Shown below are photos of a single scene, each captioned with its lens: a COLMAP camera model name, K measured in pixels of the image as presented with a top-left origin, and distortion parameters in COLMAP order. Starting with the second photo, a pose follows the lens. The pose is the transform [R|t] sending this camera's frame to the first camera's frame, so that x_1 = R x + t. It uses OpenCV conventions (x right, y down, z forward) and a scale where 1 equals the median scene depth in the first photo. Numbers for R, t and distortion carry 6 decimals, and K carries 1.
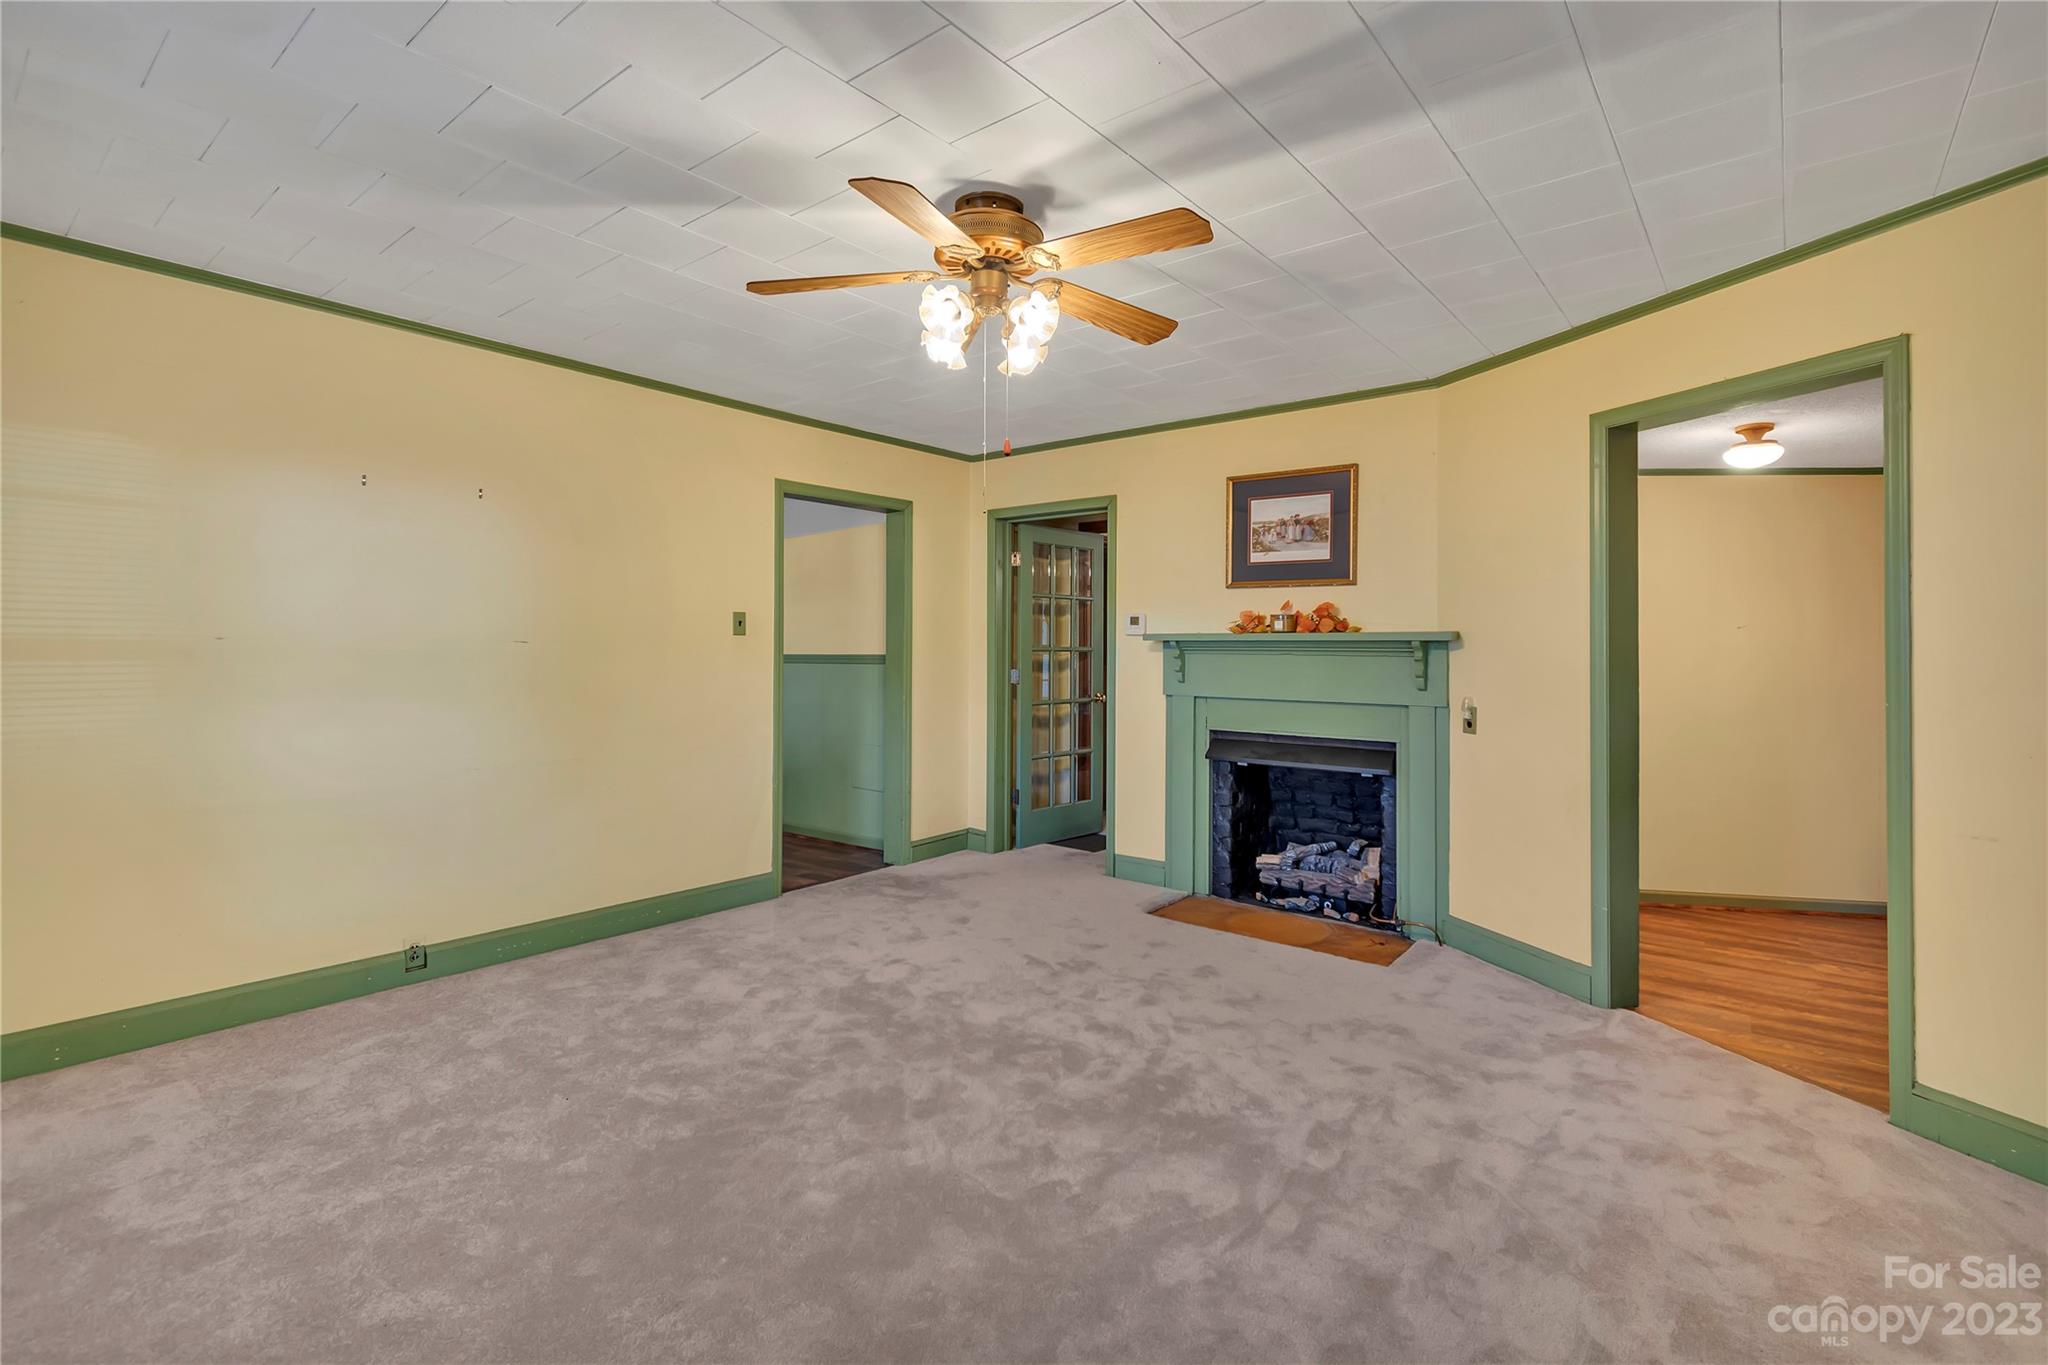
lens RADIAL K [[944.7, 0, 1046.3], [0, 944.7, 630.6], [0, 0, 1]] dist [-0.003670, -0.000666]
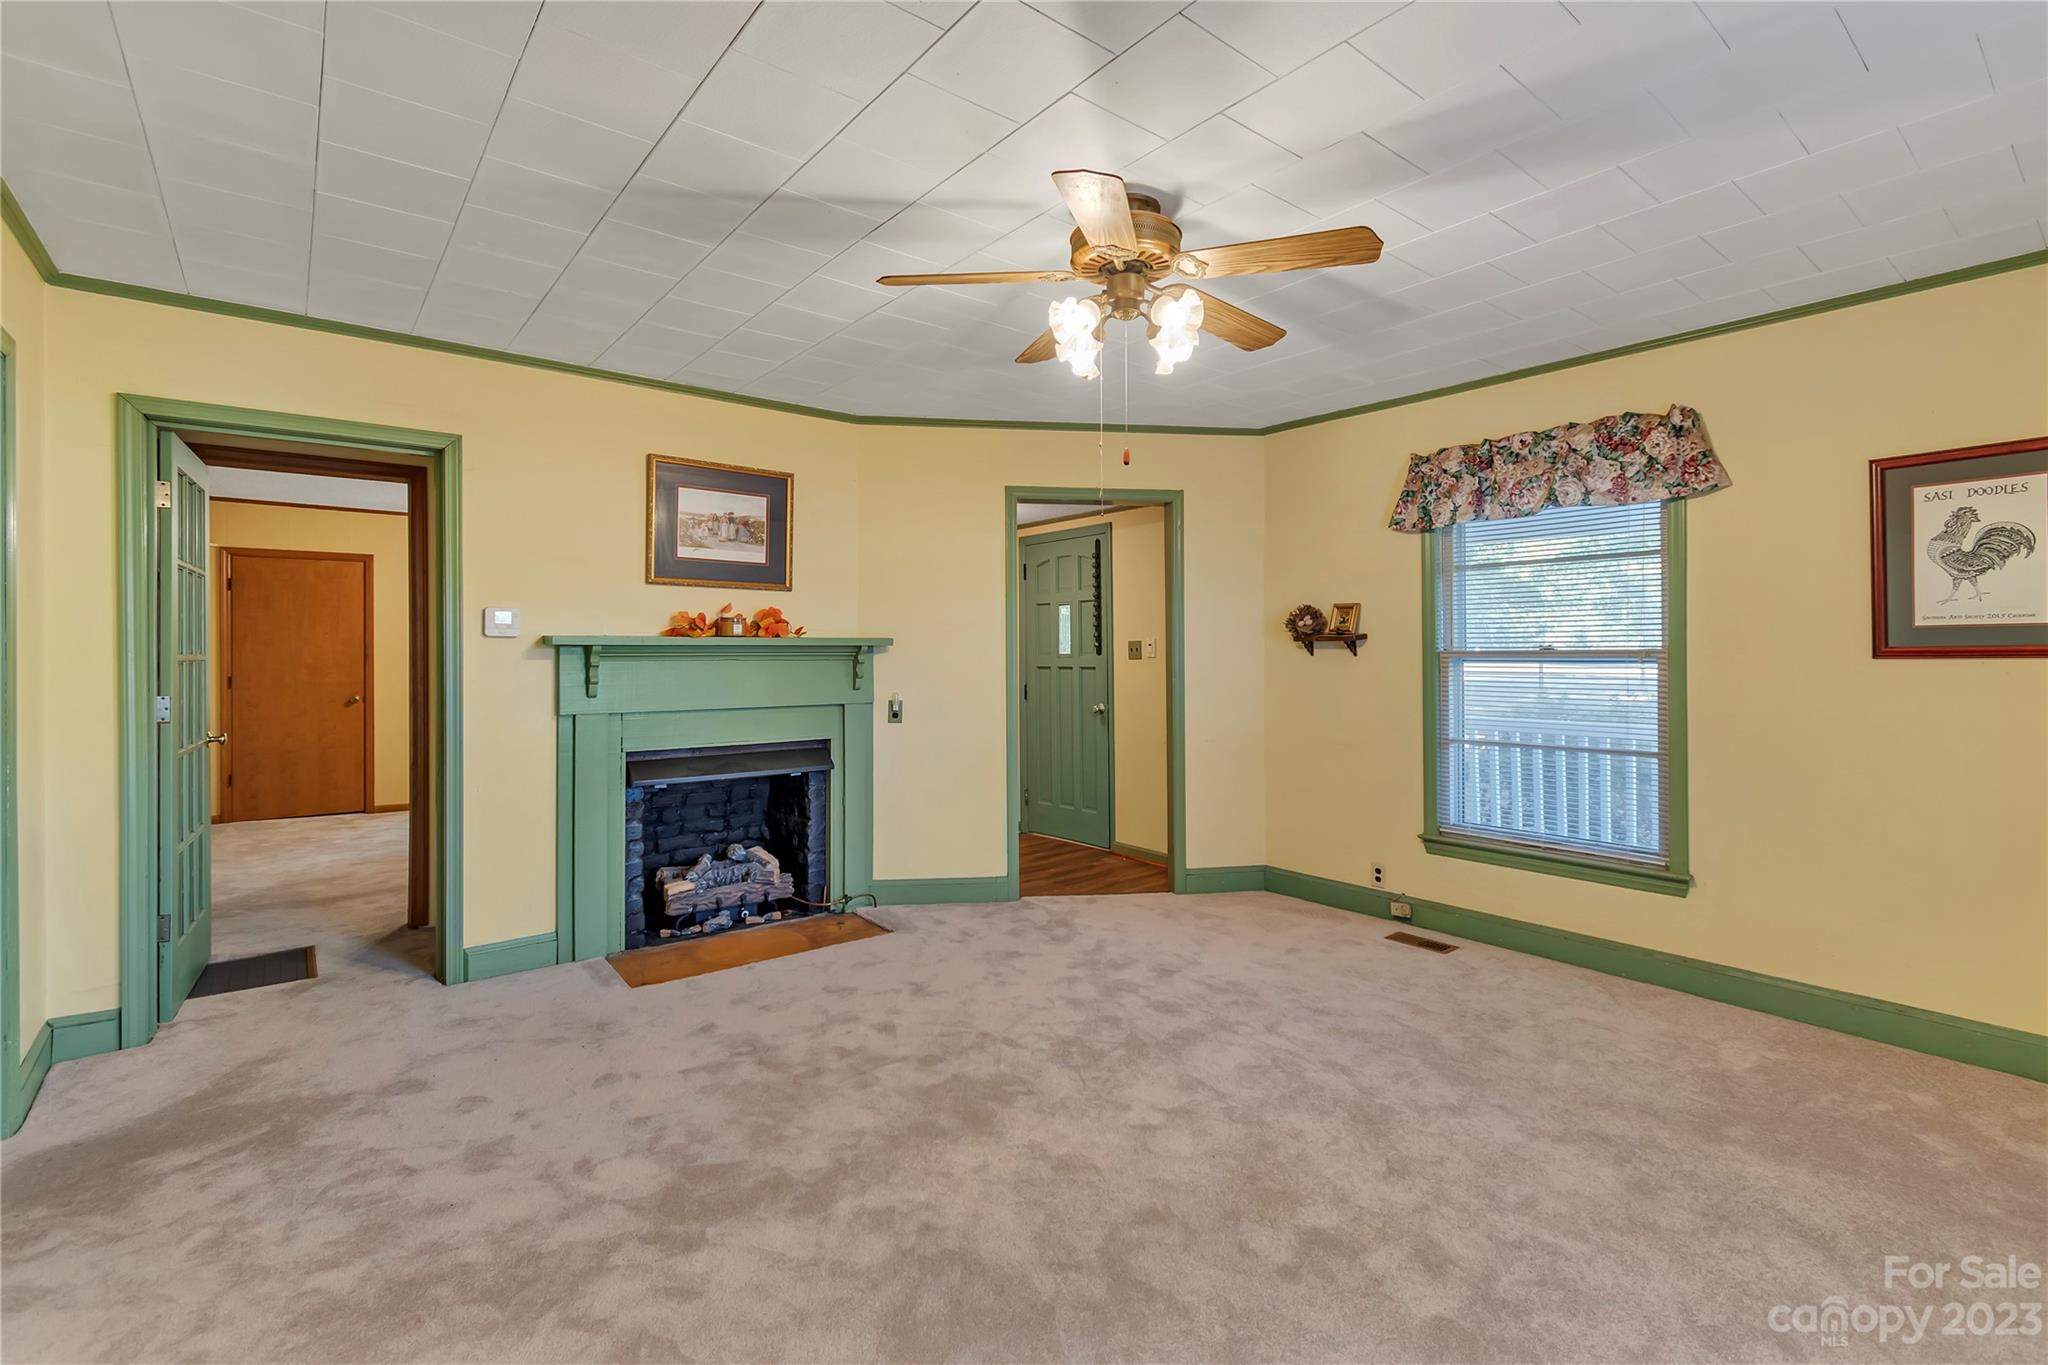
lens RADIAL K [[944.7, 0, 1027.9], [0, 944.7, 644.5], [0, 0, 1]] dist [-0.003670, -0.000666]
pose [[0.200544, 0.000468, 0.979685, -0.605613], [-0.014334, 0.999894, 0.002457, 0.003297], [-0.979580, -0.014536, 0.200529, 0.517941]]
